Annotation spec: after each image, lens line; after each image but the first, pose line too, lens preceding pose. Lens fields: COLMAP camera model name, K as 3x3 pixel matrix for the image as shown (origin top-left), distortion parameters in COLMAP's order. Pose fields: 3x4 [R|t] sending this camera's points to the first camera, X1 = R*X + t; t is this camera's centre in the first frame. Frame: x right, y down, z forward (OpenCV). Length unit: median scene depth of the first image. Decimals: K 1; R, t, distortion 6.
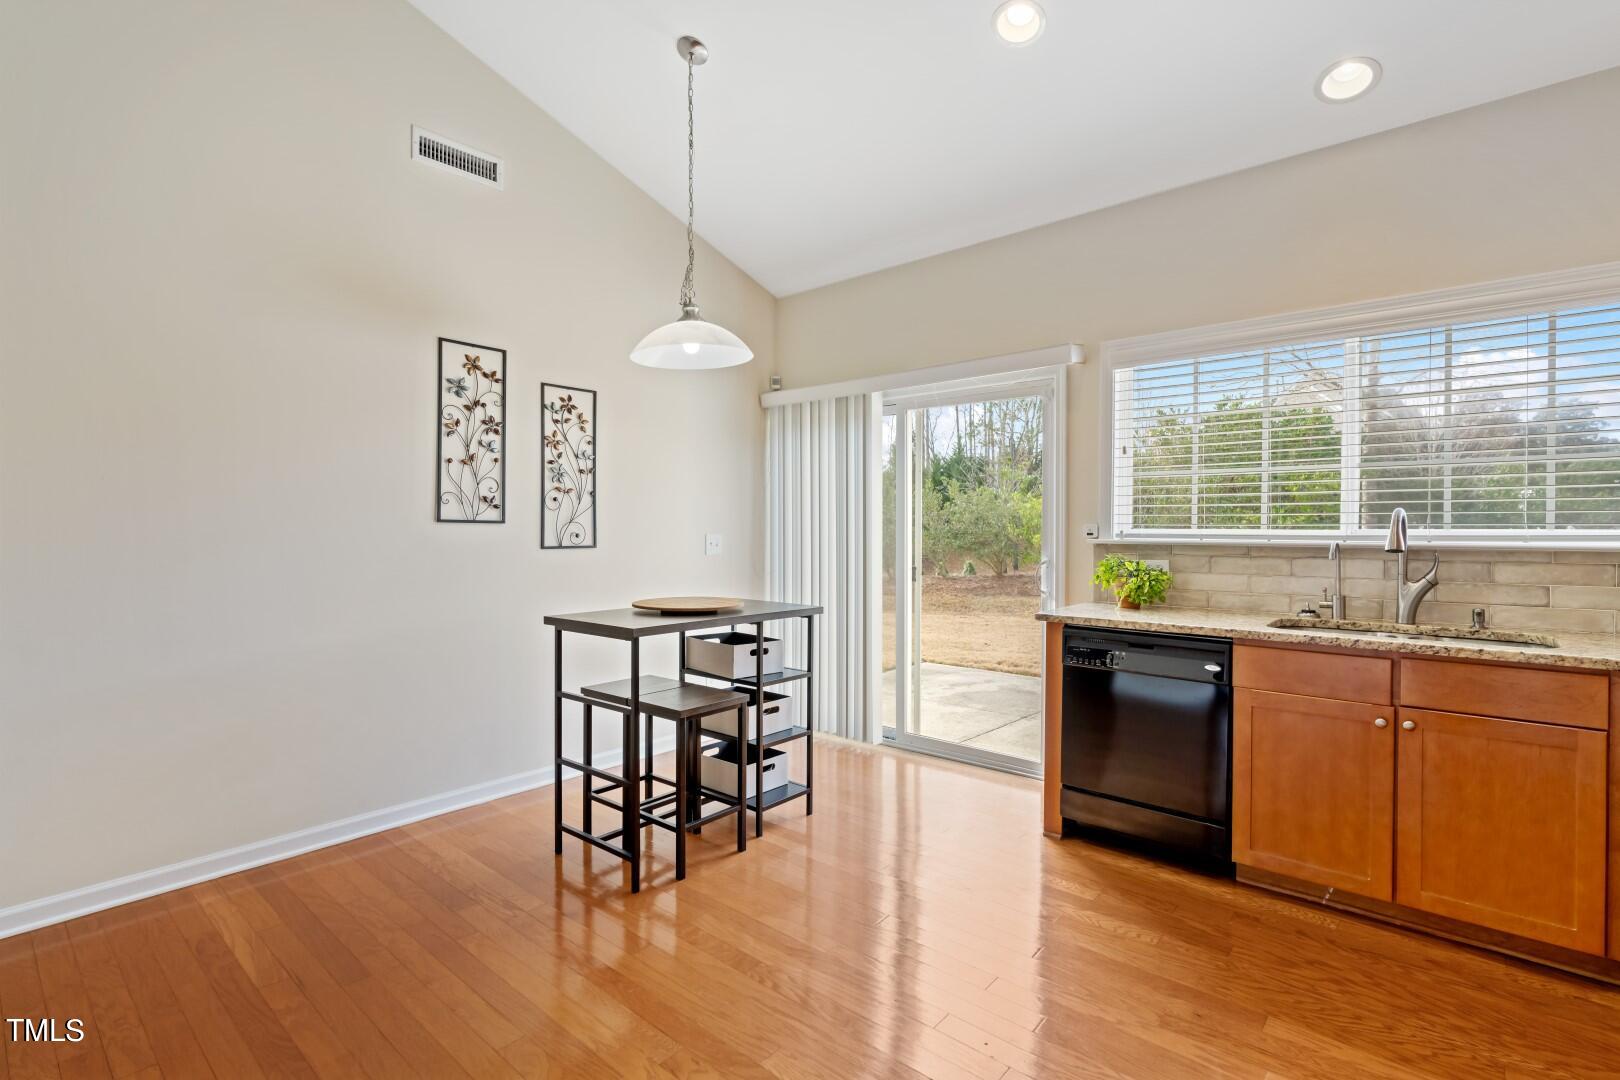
lens RADIAL K [[734.8, 0, 820.8], [0, 734.8, 535.9], [0, 0, 1]] dist [-0.005585, 0.001669]
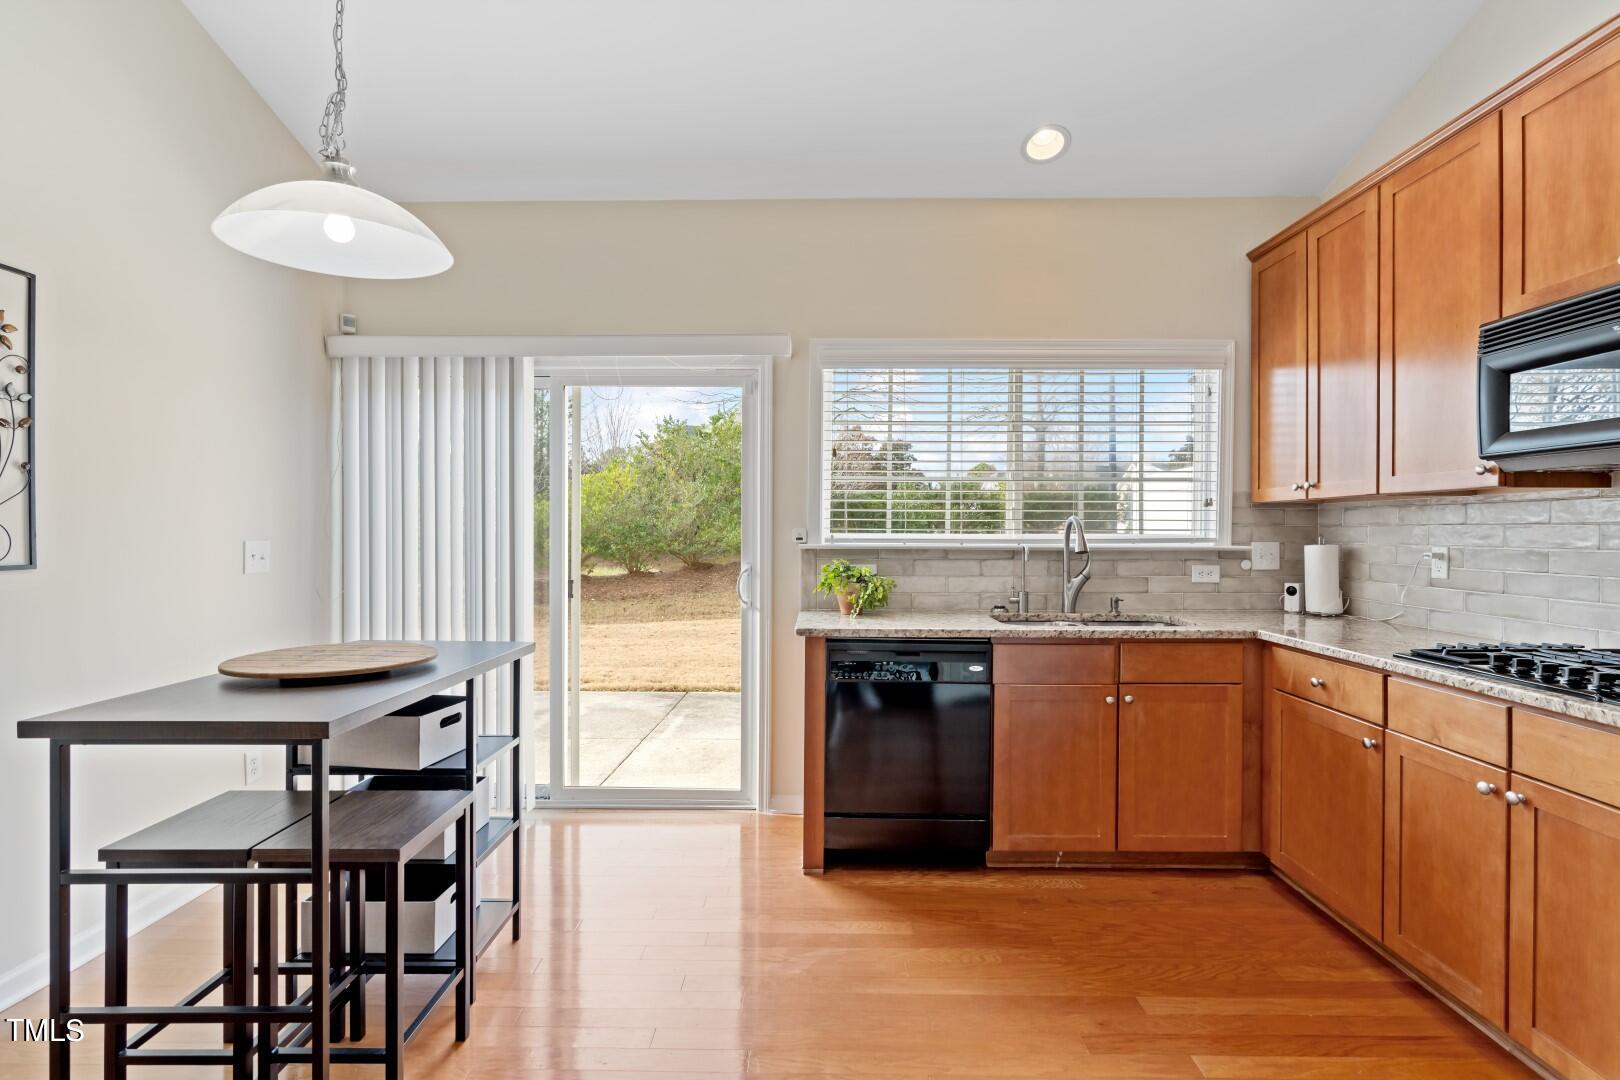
lens RADIAL K [[734.8, 0, 811.7], [0, 734.8, 536.5], [0, 0, 1]] dist [-0.005585, 0.001669]
pose [[0.774814, -0.003091, 0.632182, -0.266850], [0.004806, 0.999988, -0.001000, -0.005256], [-0.632171, 0.003813, 0.774819, 0.306033]]
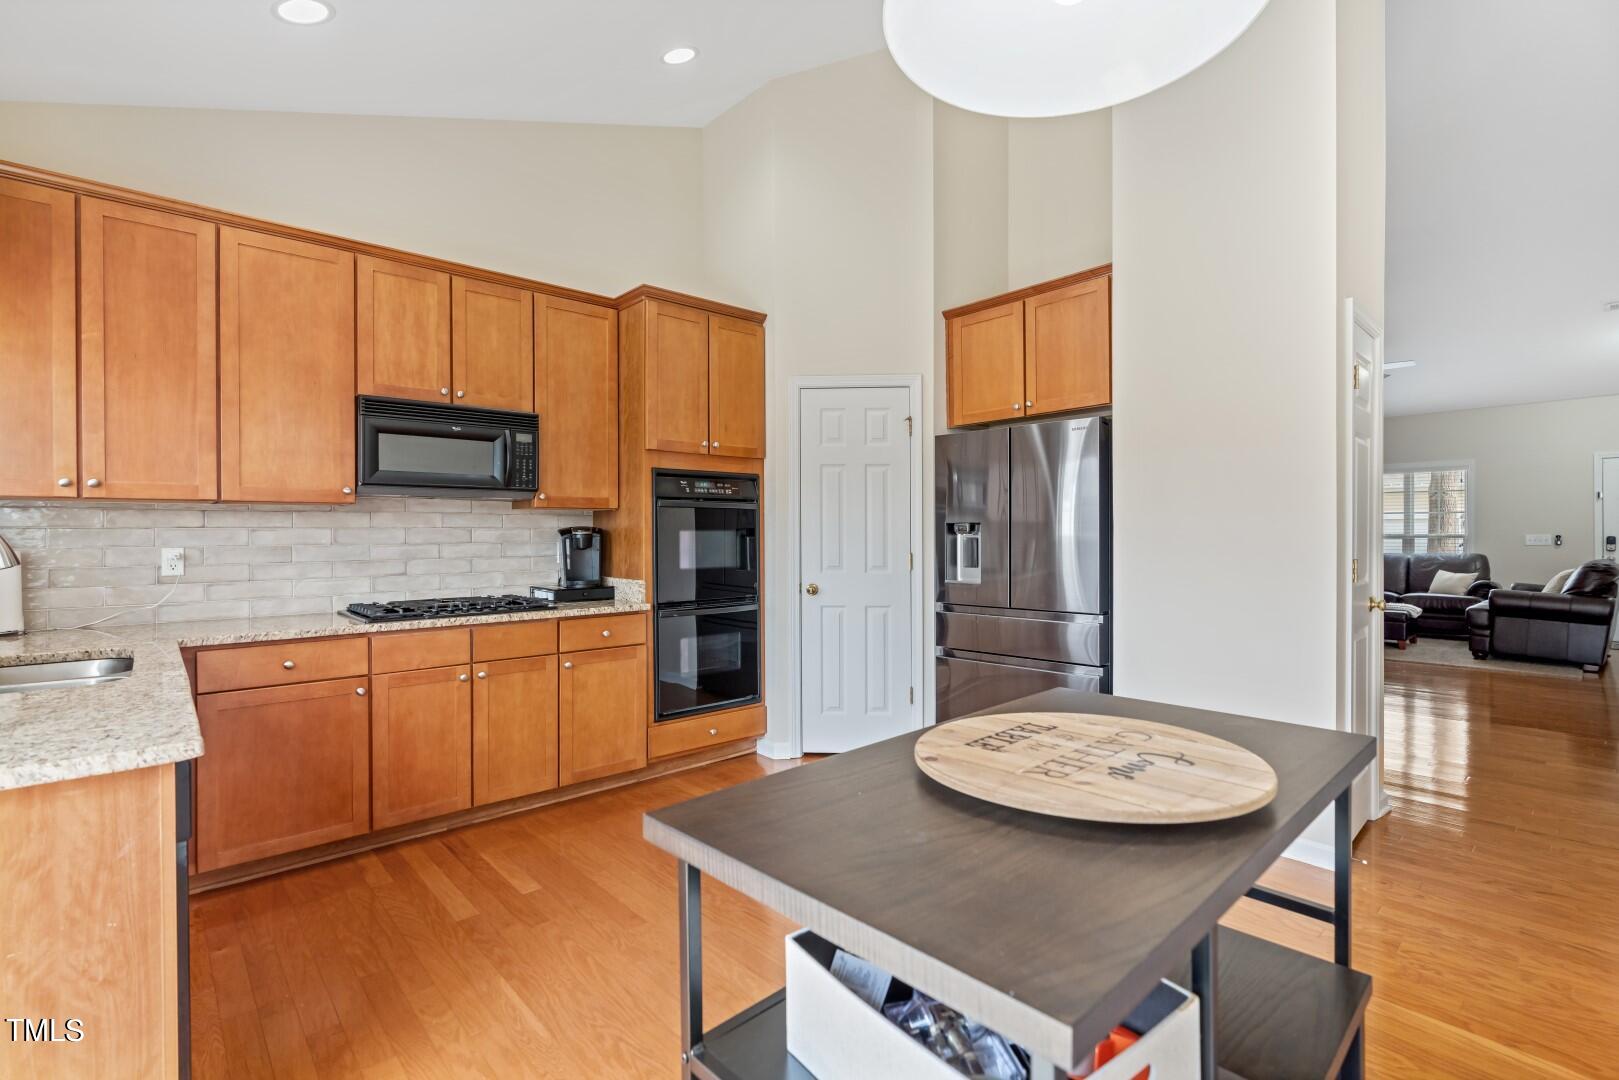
lens RADIAL K [[734.3, 0, 809.0], [0, 734.3, 532.9], [0, 0, 1]] dist [-0.005585, 0.001669]
pose [[-0.988573, 0.004747, 0.150667, -0.112854], [0.005948, 0.999954, 0.007523, -0.012429], [-0.150624, 0.008333, -0.988556, 1.386574]]
